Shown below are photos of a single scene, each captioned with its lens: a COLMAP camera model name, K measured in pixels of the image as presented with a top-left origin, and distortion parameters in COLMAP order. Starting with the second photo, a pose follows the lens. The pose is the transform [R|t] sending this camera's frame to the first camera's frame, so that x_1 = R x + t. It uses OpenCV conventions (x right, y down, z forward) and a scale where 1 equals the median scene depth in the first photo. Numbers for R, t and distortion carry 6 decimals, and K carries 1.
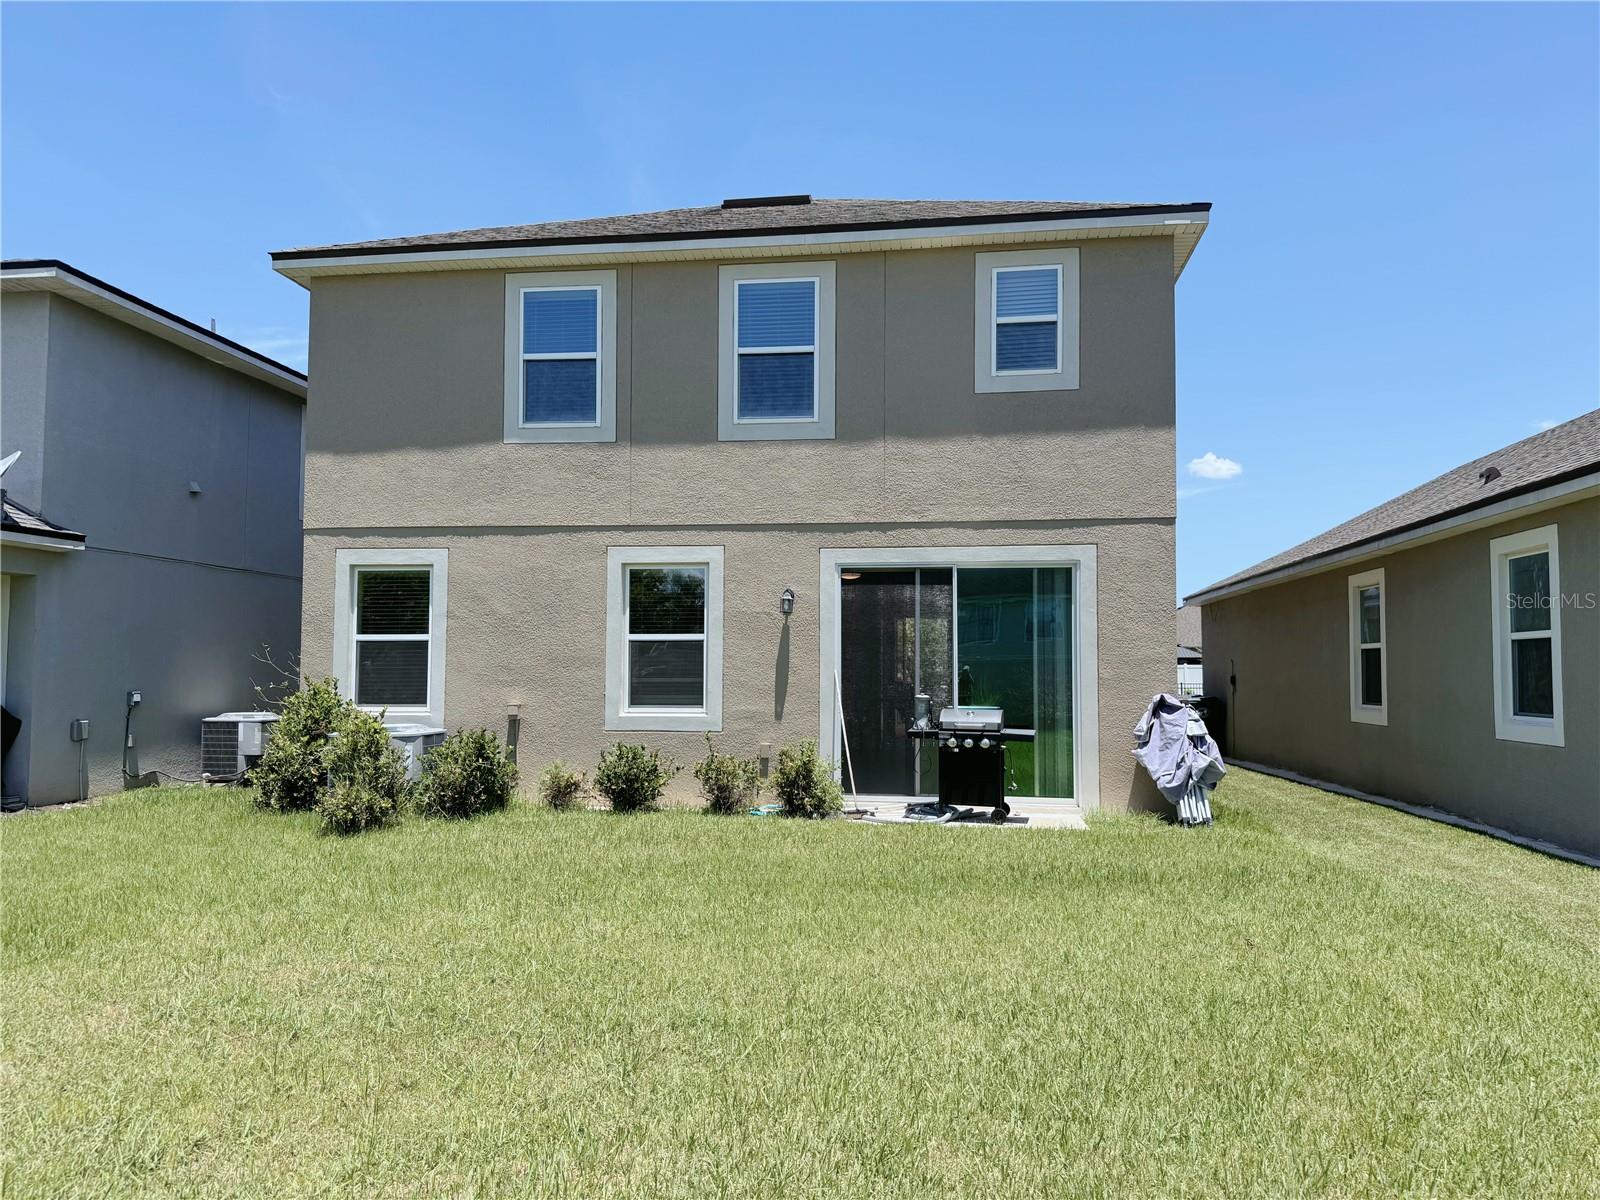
lens RADIAL K [[1120.7, 0, 808.3], [0, 1120.7, 602.1], [0, 0, 1]] dist [0.046161, -0.040340]
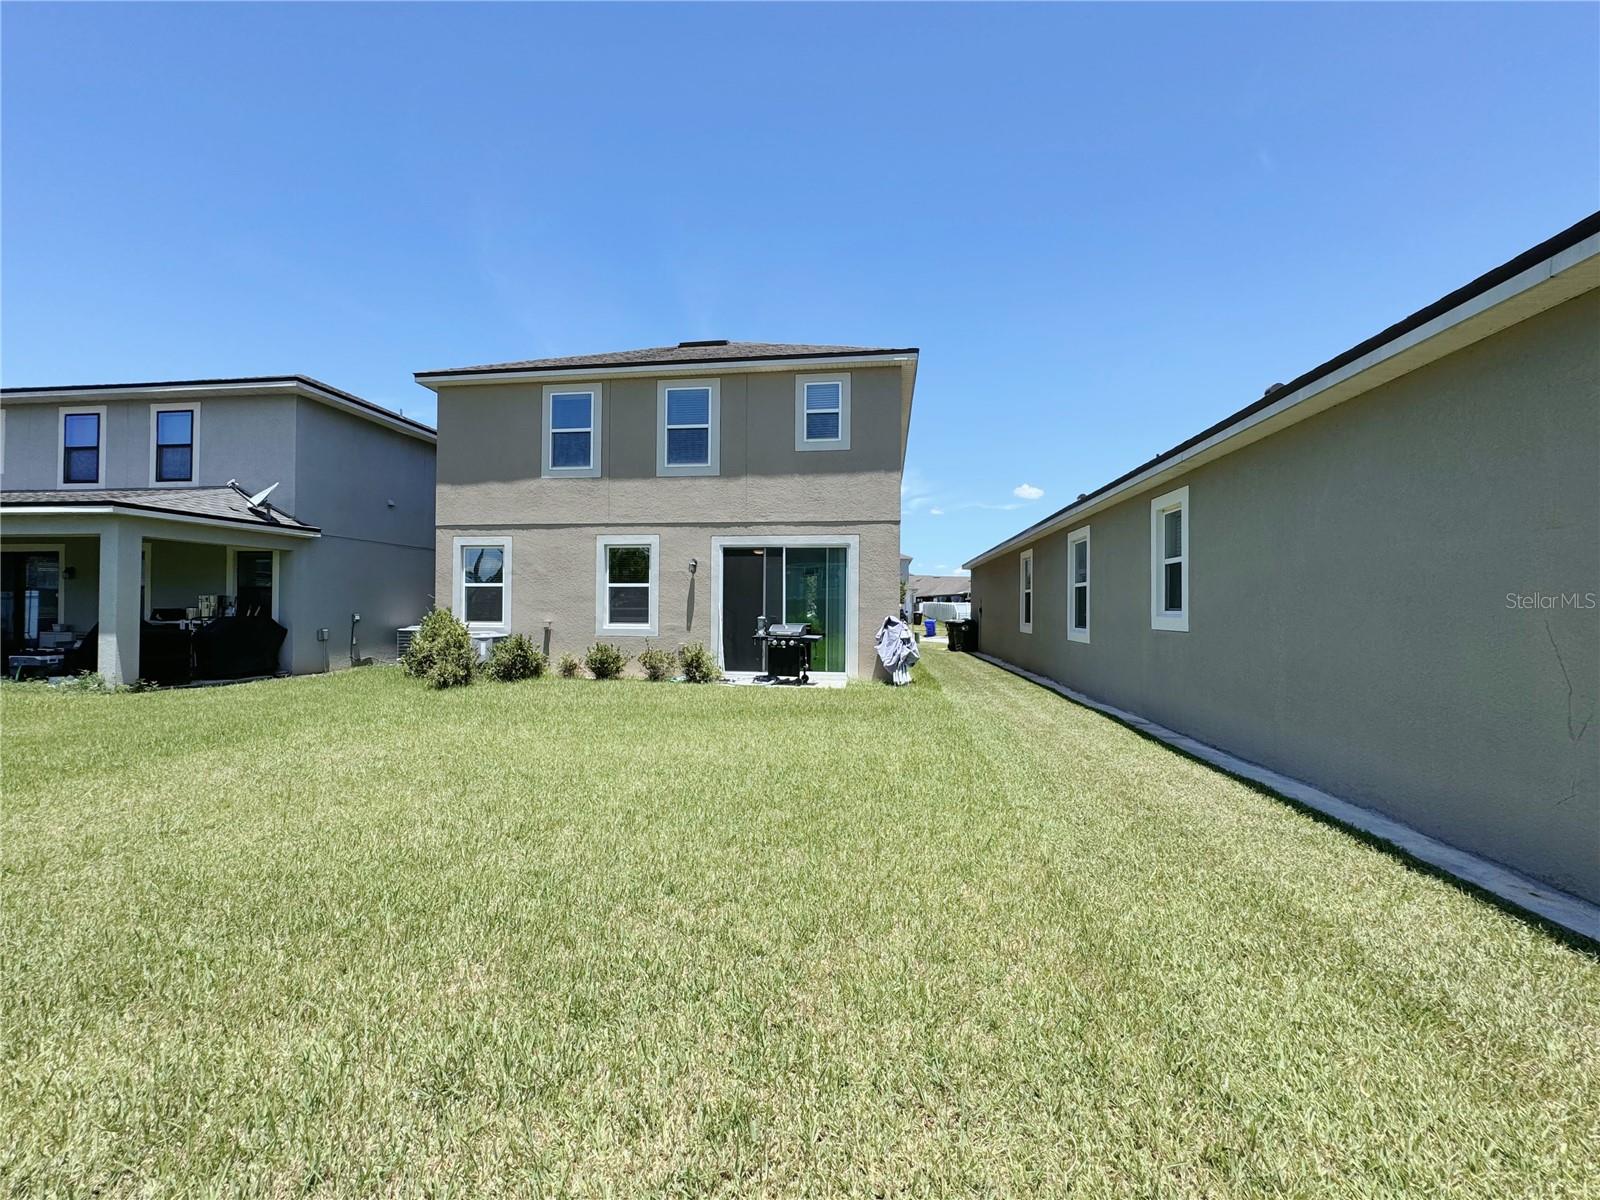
lens RADIAL K [[632.6, 0, 803.0], [0, 632.6, 594.4], [0, 0, 1]] dist [-0.004801, 0.001426]
pose [[0.999956, 0.002823, 0.008902, 0.150054], [-0.003181, 0.999178, 0.040409, 0.003860], [-0.008781, -0.040436, 0.999144, -0.033942]]
